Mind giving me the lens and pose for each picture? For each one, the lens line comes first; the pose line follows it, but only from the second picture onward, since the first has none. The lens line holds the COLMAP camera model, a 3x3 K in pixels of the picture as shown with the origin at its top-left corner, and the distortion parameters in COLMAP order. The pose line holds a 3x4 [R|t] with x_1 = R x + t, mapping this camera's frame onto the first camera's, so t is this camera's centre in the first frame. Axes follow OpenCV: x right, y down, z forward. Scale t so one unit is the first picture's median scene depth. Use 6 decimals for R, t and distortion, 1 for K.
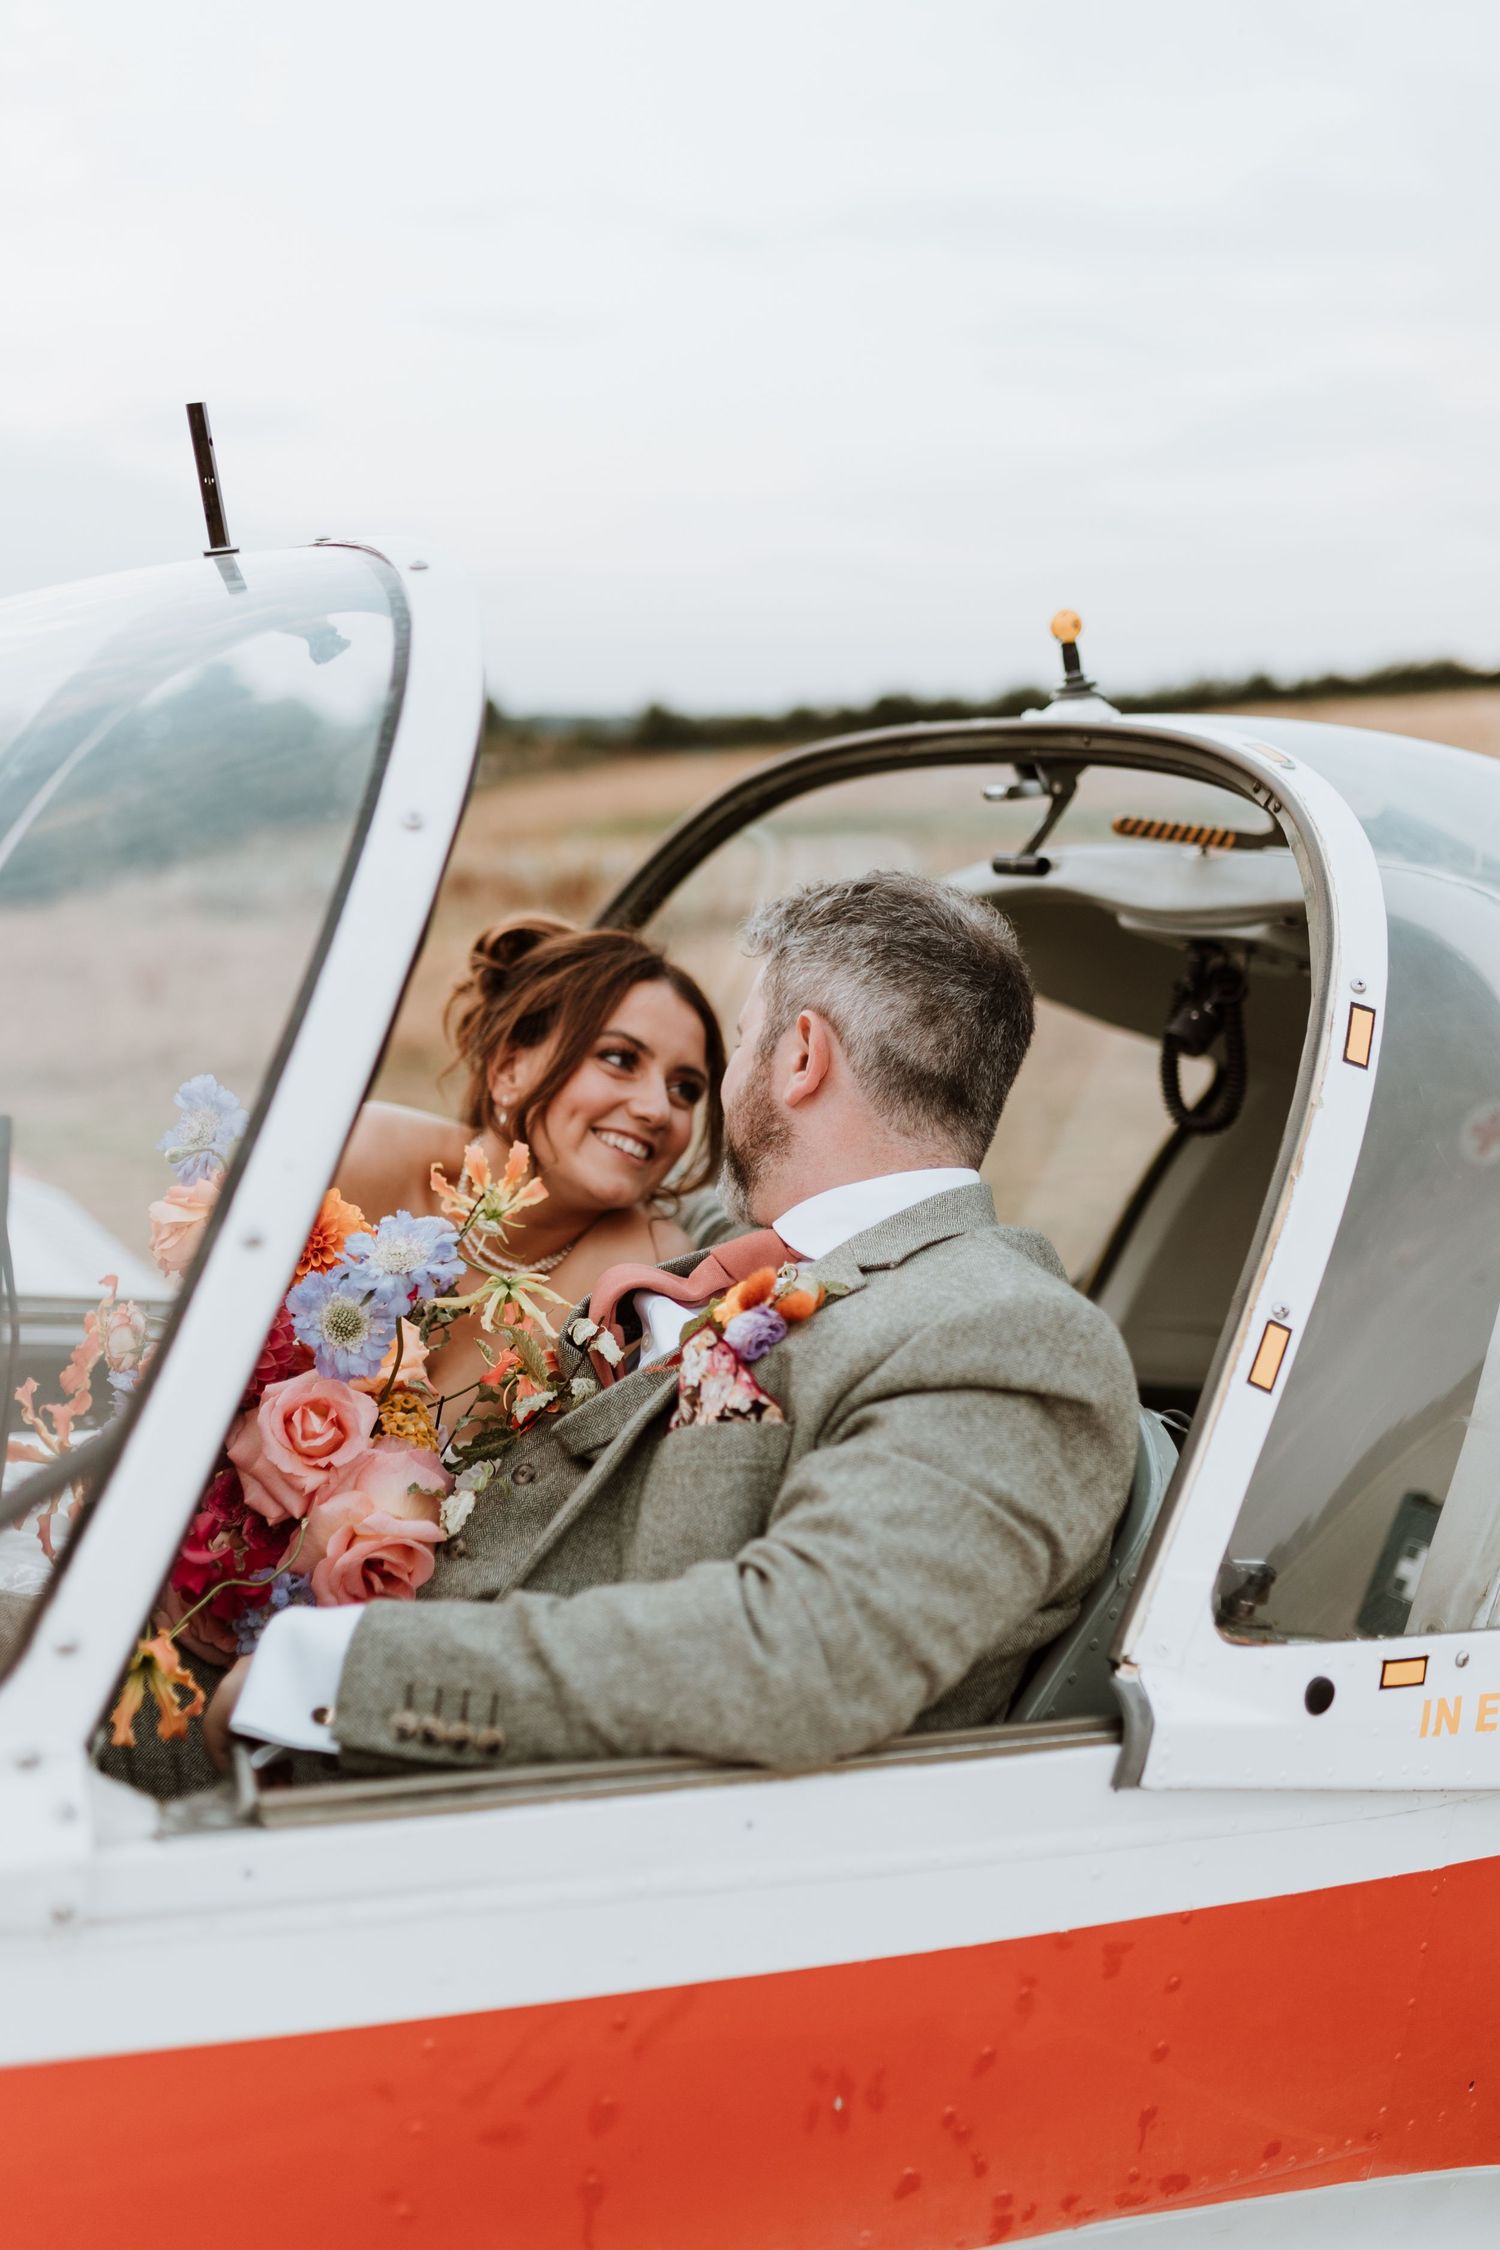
lens RADIAL K [[2173.7, 0, 750.0], [0, 2173.7, 1125.0], [0, 0, 1]] dist [0.008378, 0.013740]
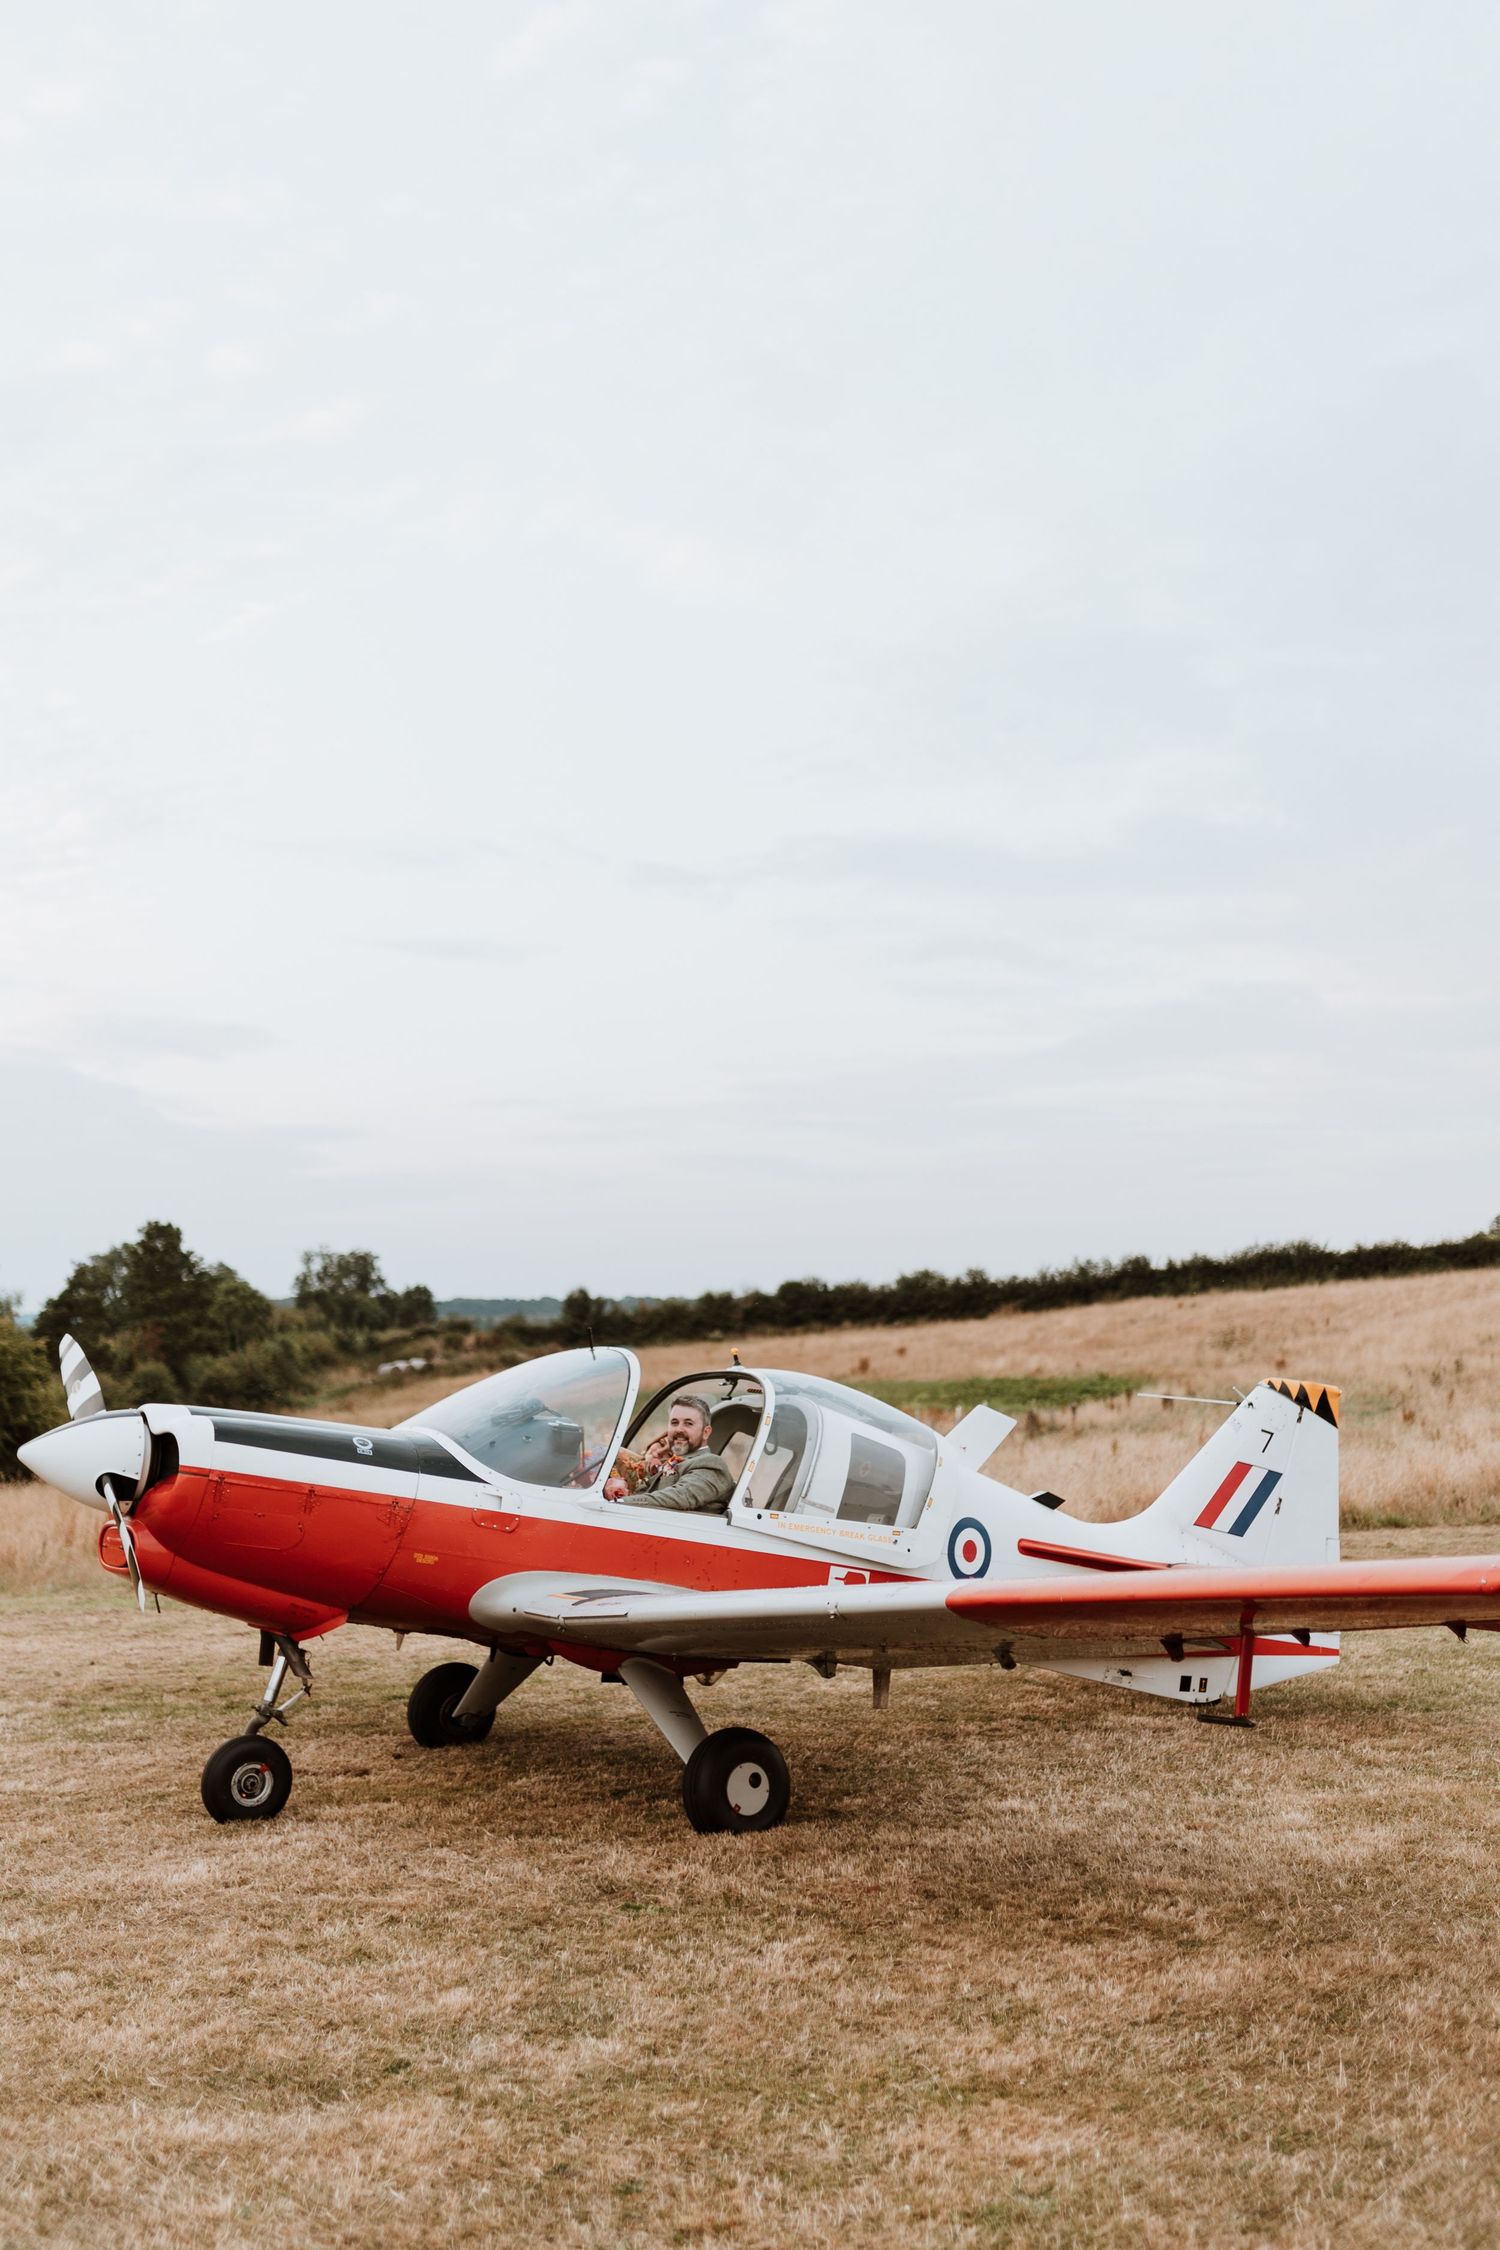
lens RADIAL K [[2173.7, 0, 750.0], [0, 2173.7, 1125.0], [0, 0, 1]] dist [0.008378, 0.013740]
pose [[0.998765, -0.028670, 0.040585, -0.005947], [0.038700, 0.961116, -0.273421, 0.956414], [-0.031168, 0.274654, 0.961038, -5.913944]]
